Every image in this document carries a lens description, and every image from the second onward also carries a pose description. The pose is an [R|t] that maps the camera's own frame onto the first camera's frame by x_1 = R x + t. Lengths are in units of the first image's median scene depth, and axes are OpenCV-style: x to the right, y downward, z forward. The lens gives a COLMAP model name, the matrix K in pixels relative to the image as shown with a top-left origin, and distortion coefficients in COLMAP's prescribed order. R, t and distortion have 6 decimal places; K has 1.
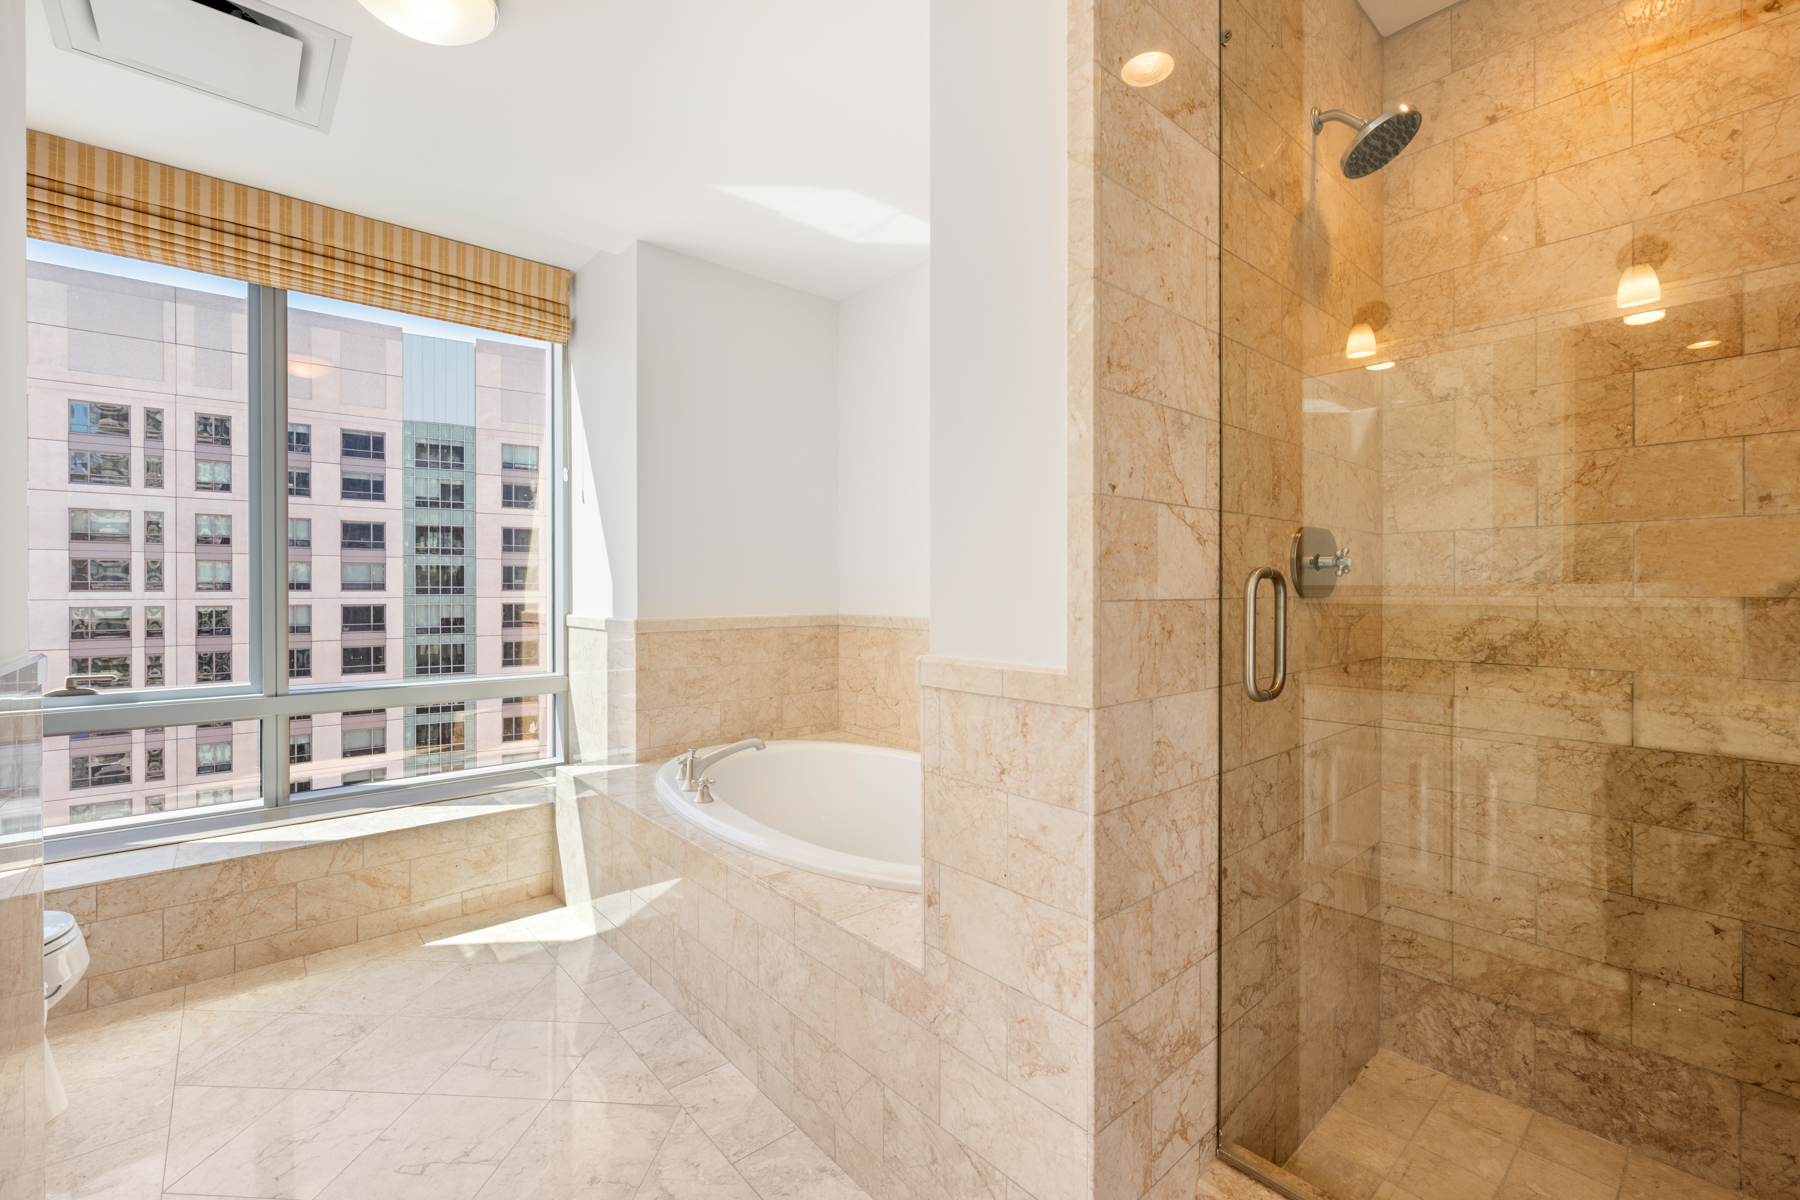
lens RADIAL K [[771.0, 0, 900.4], [0, 771.0, 592.6], [0, 0, 1]] dist [0.001554, 0.000439]
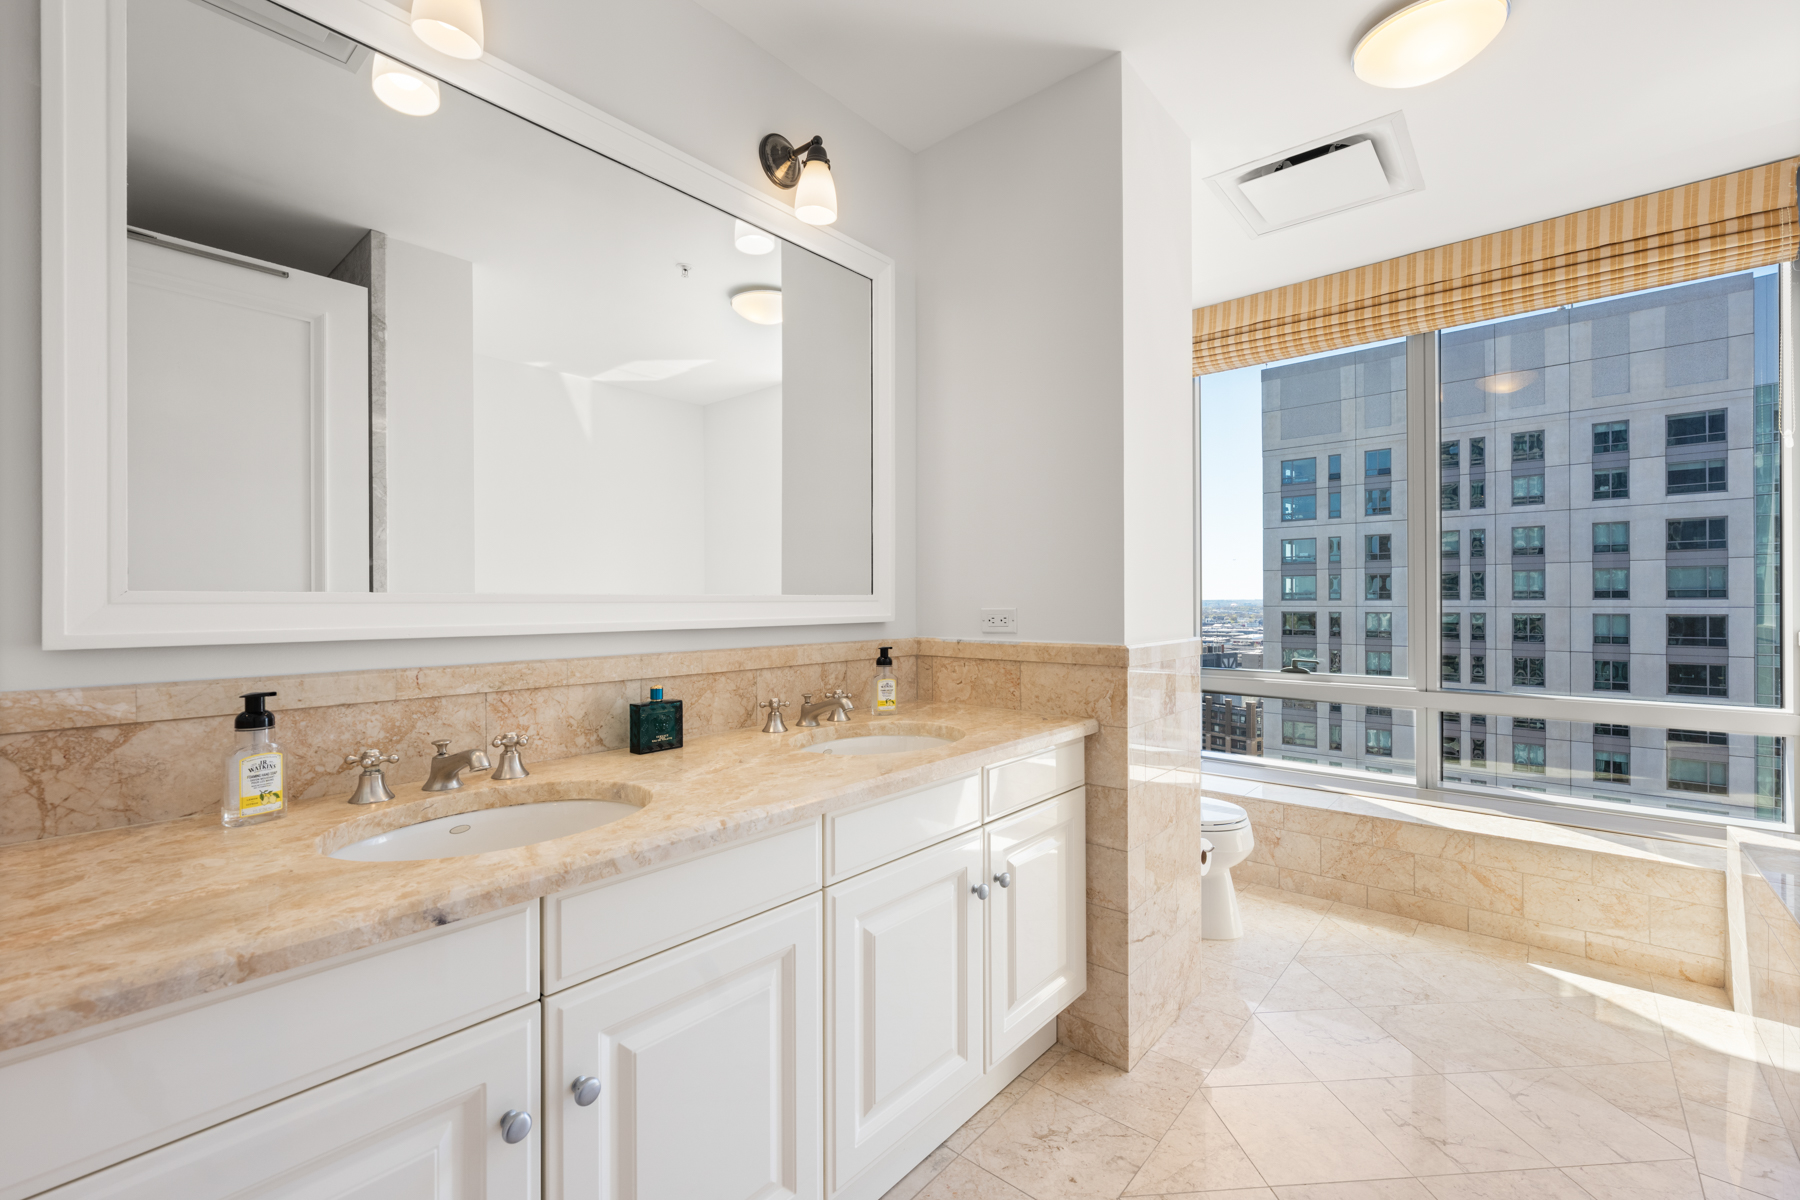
lens RADIAL K [[765.0, 0, 900.0], [0, 765.0, 600.0], [0, 0, 1]] dist [-0.001047, -0.000119]
pose [[0.133421, -0.001167, -0.991059, 0.199664], [0.000038, 0.999999, -0.001172, 0.001086], [0.991059, 0.000119, 0.133421, 0.079308]]
